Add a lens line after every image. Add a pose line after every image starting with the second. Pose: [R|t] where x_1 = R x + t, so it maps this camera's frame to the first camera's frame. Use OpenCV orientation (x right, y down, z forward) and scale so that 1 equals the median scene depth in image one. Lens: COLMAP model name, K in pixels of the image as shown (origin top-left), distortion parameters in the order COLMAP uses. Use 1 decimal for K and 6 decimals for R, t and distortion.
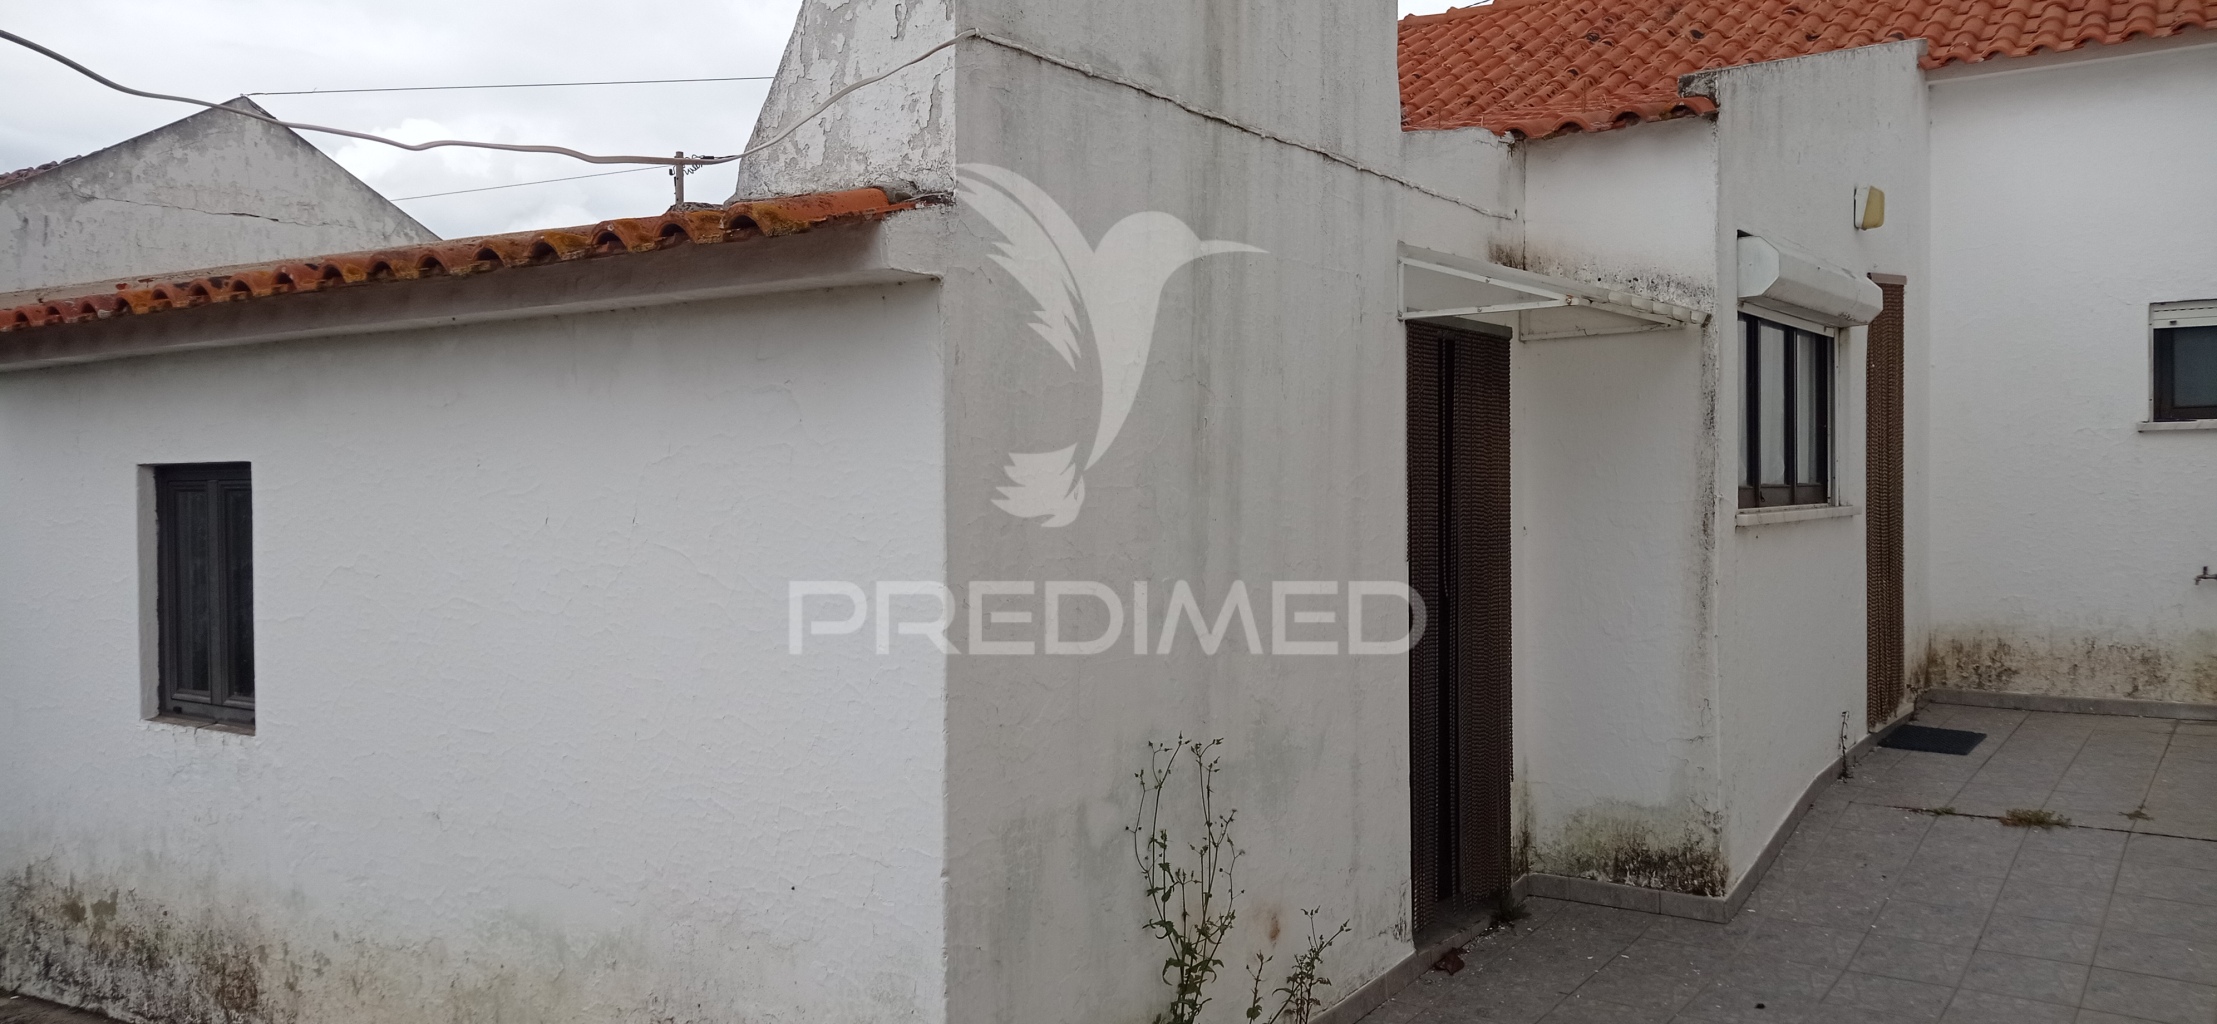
lens RADIAL K [[1646.8, 0, 1112.1], [0, 1646.8, 505.3], [0, 0, 1]] dist [0.122548, -0.207206]
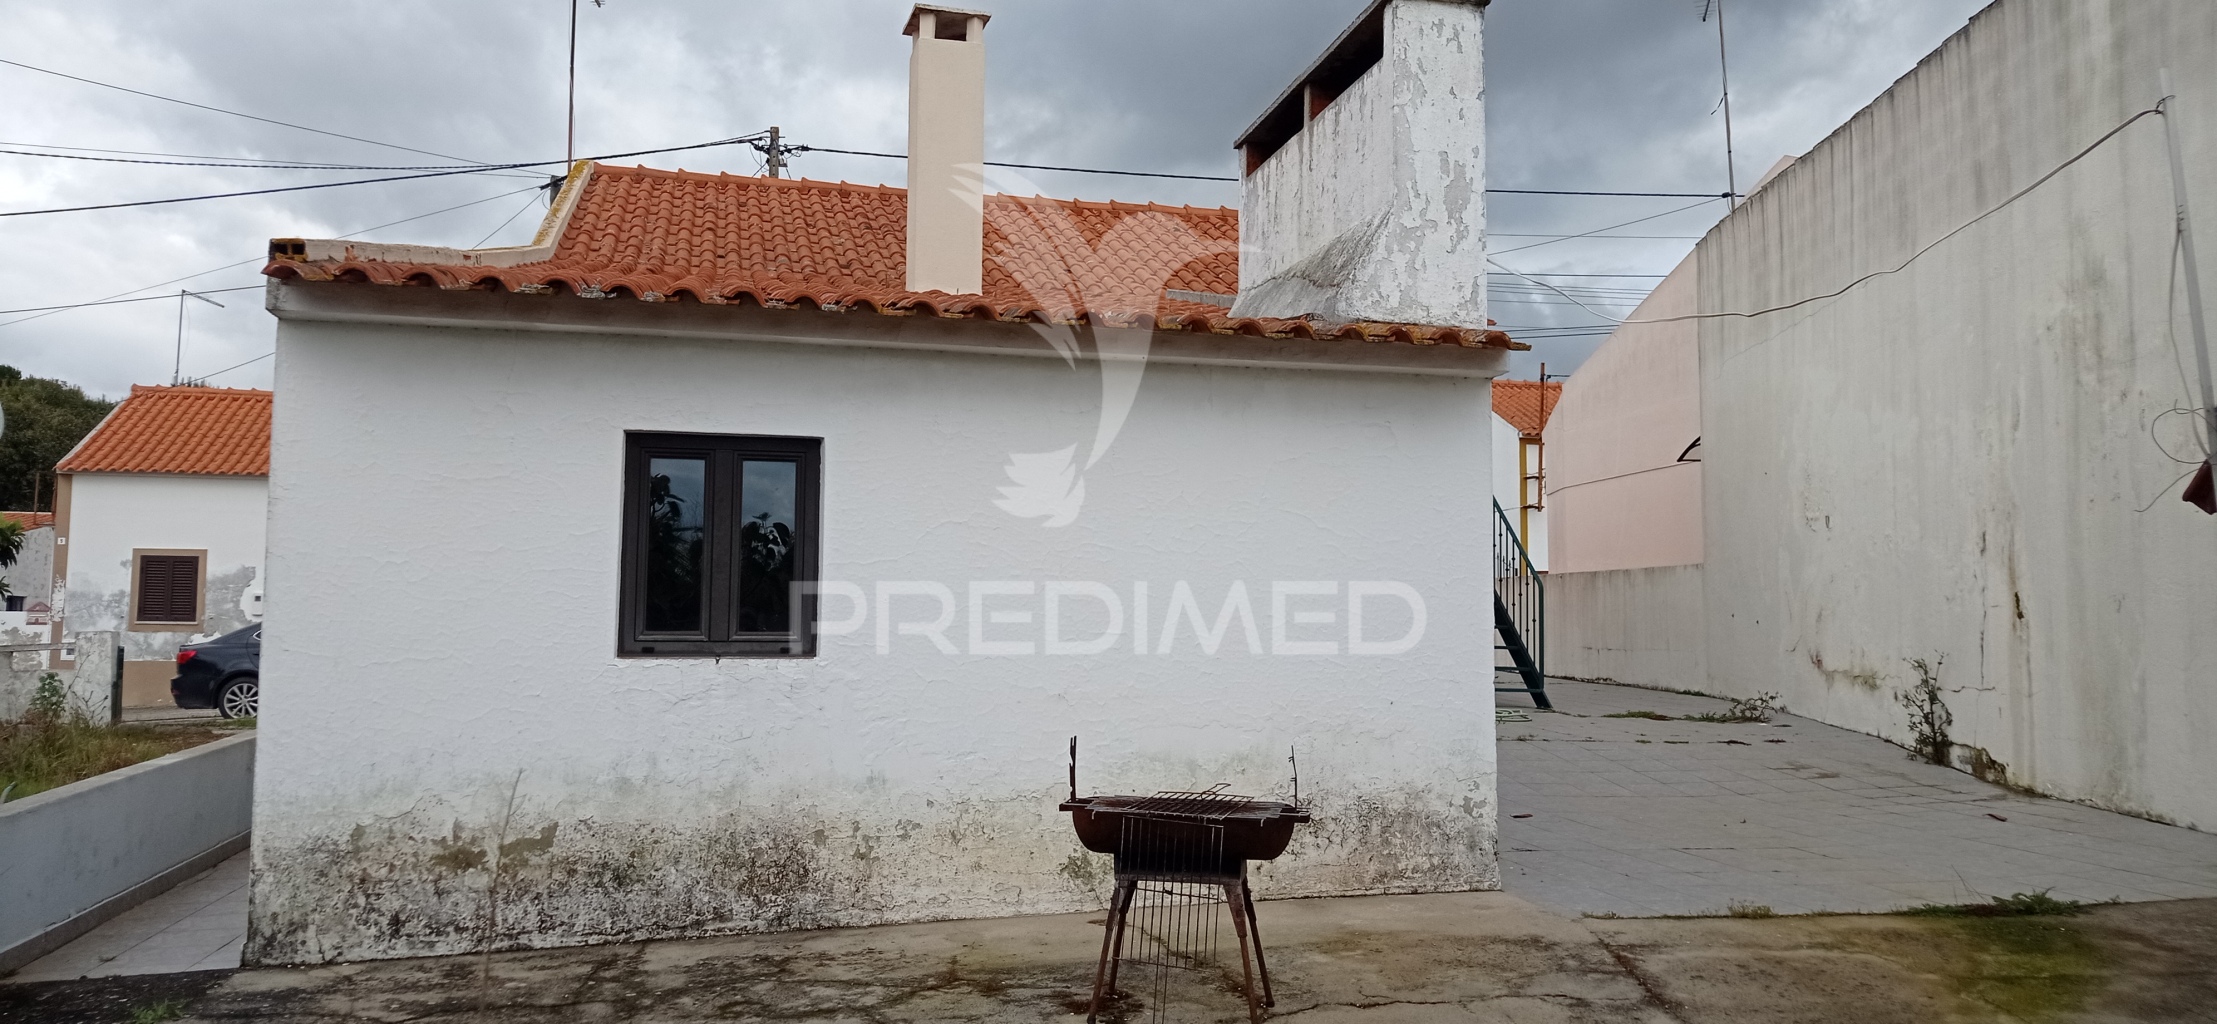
lens RADIAL K [[1646.8, 0, 1112.1], [0, 1646.8, 505.3], [0, 0, 1]] dist [0.122548, -0.207206]
pose [[0.664068, 0.071918, 0.744205, -1.378625], [-0.006788, 0.995902, -0.090185, 0.143957], [-0.747642, 0.054837, 0.661835, 0.026392]]
